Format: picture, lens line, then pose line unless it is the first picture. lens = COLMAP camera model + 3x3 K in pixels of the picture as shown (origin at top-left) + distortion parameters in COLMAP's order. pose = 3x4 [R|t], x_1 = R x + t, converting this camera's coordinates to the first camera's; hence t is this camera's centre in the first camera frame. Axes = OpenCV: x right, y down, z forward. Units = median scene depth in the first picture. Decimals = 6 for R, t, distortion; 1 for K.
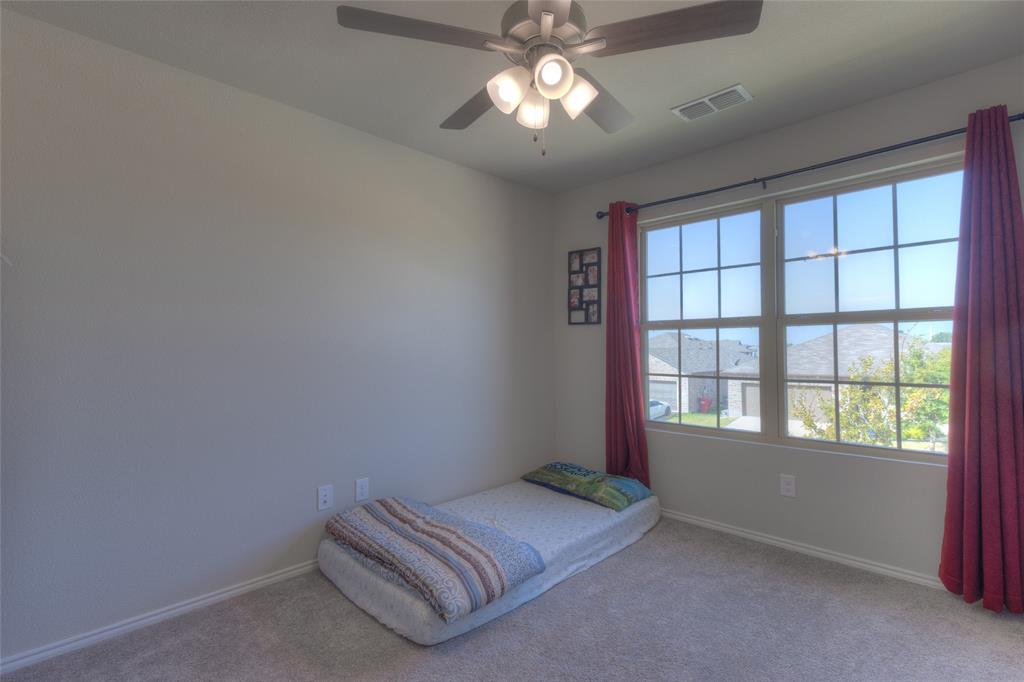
lens RADIAL K [[473.9, 0, 510.8], [0, 473.9, 341.6], [0, 0, 1]] dist [0.015809, -0.000769]
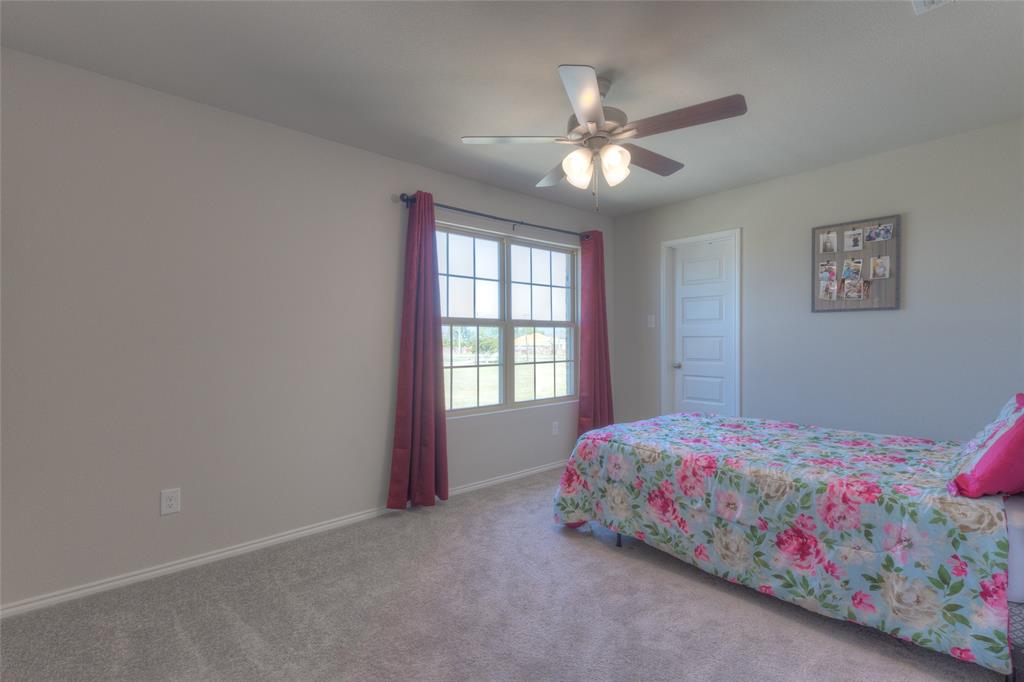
lens RADIAL K [[473.9, 0, 510.8], [0, 473.9, 341.6], [0, 0, 1]] dist [0.015809, -0.000769]
pose [[0.071495, -0.000411, 0.997441, -0.840434], [-0.009341, 0.999956, 0.001082, 0.010039], [-0.997397, -0.009395, 0.071488, 0.863946]]
